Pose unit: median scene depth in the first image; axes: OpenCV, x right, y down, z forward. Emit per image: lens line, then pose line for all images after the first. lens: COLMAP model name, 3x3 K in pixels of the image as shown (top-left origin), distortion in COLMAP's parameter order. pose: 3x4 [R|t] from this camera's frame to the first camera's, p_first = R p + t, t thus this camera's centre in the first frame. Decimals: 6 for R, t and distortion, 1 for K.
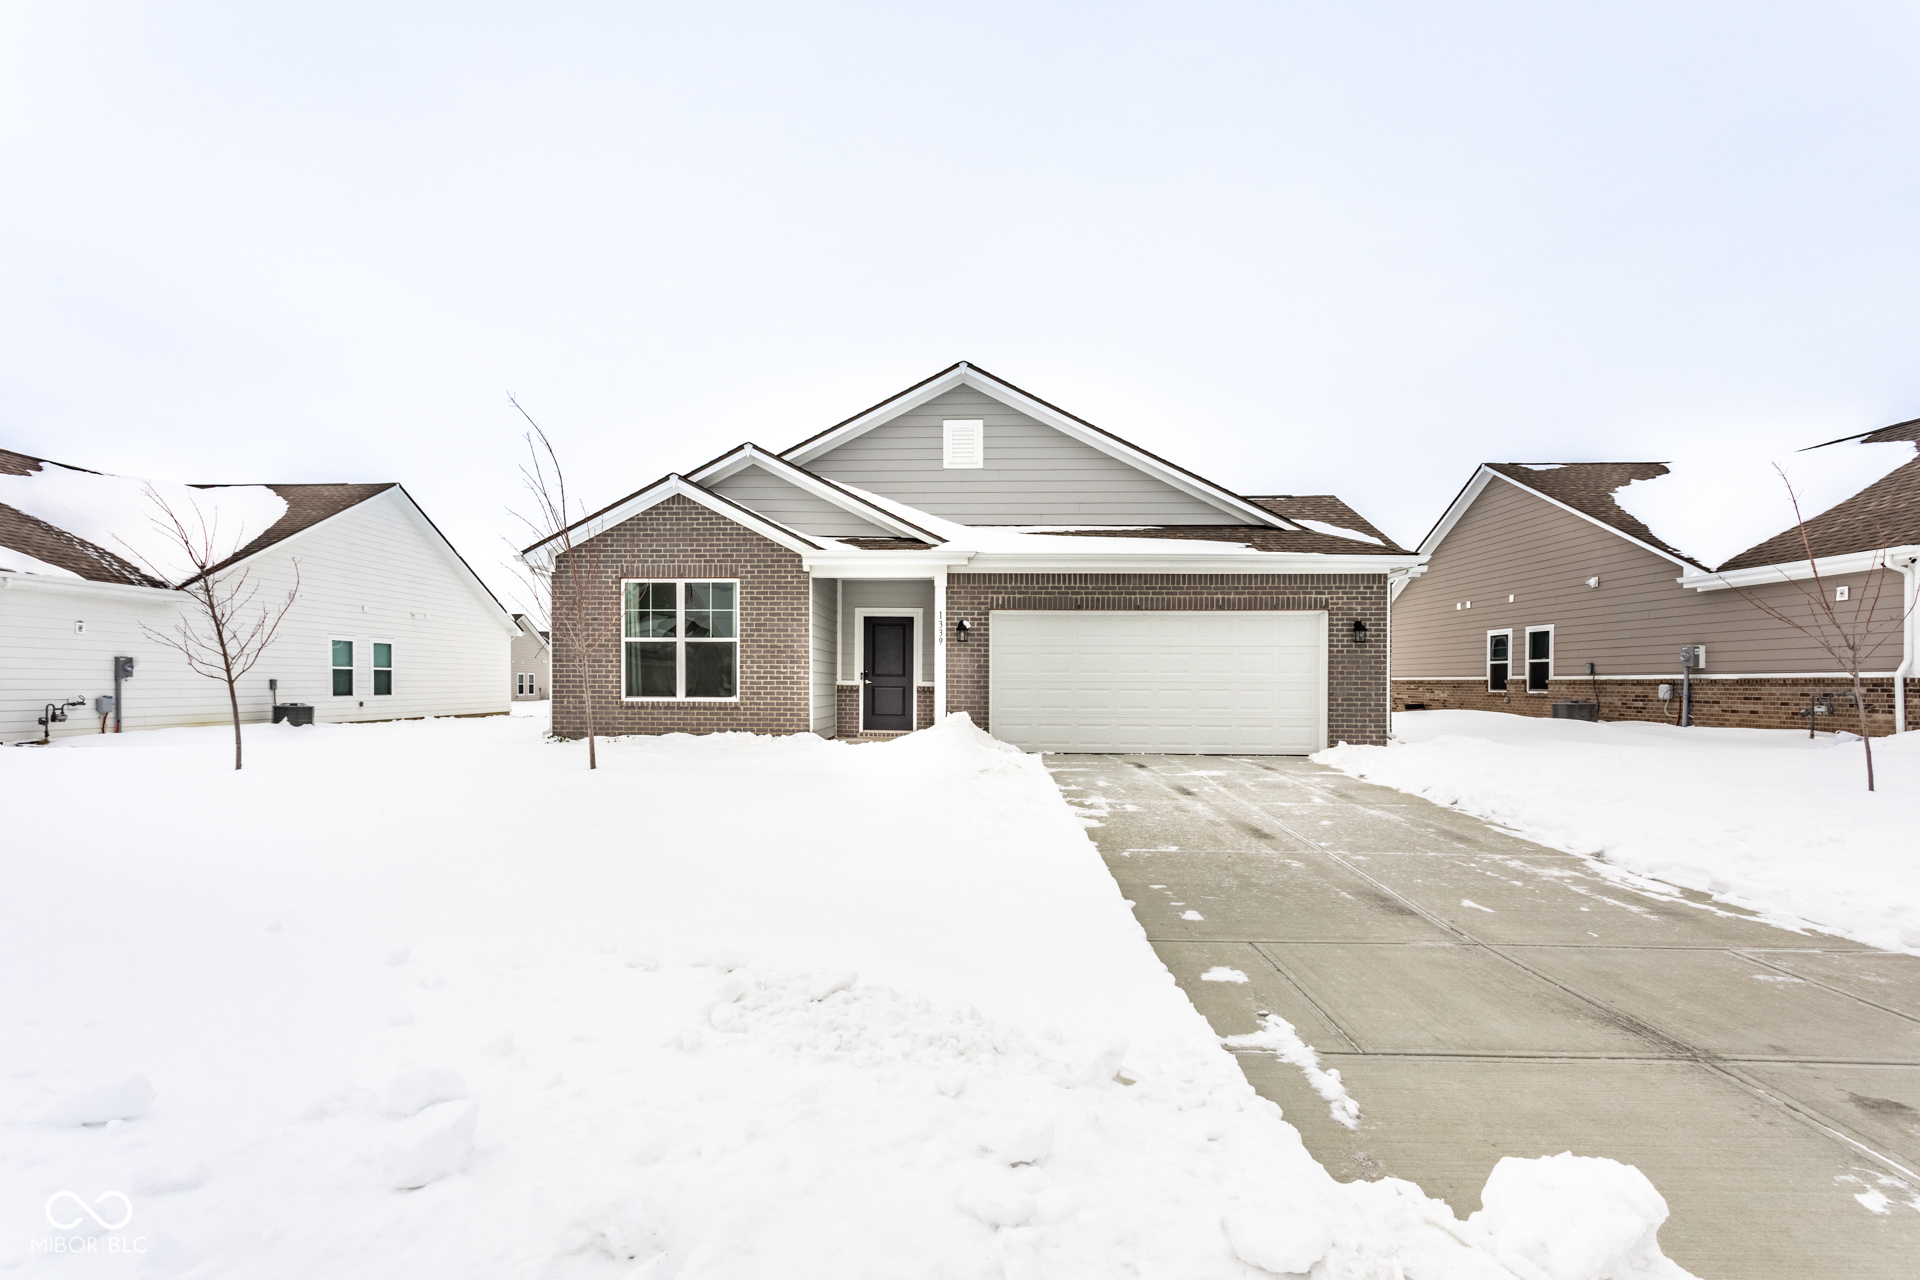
lens RADIAL K [[925.0, 0, 956.0], [0, 925.0, 686.4], [0, 0, 1]] dist [-0.001995, -0.000028]
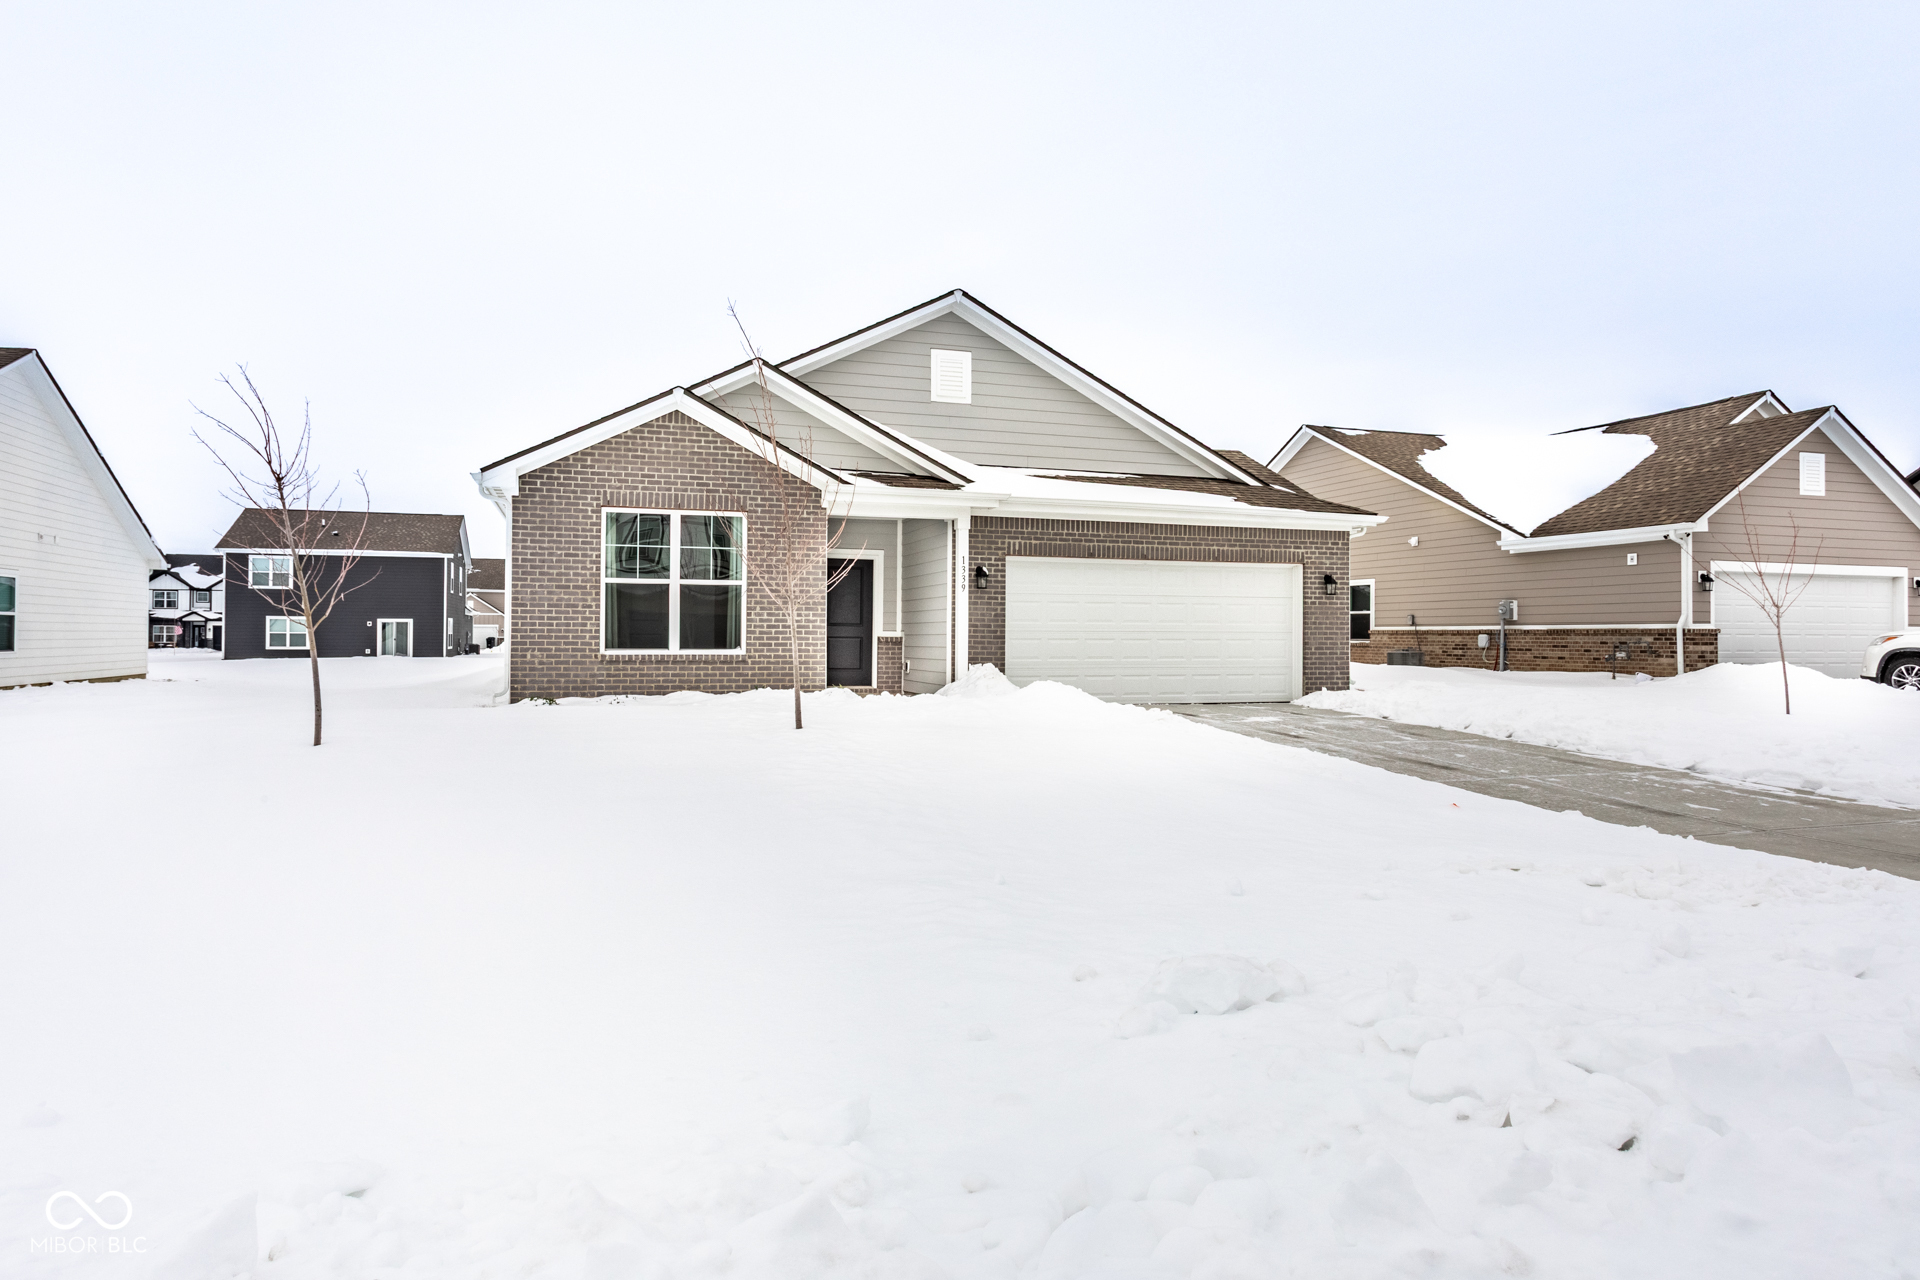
lens RADIAL K [[1069.4, 0, 959.1], [0, 1069.4, 620.2], [0, 0, 1]] dist [-0.005156, -0.001233]
pose [[0.938773, 0.004198, 0.344510, -0.386922], [0.001547, 0.999864, -0.016400, 0.001395], [-0.344532, 0.015929, 0.938639, -0.010447]]
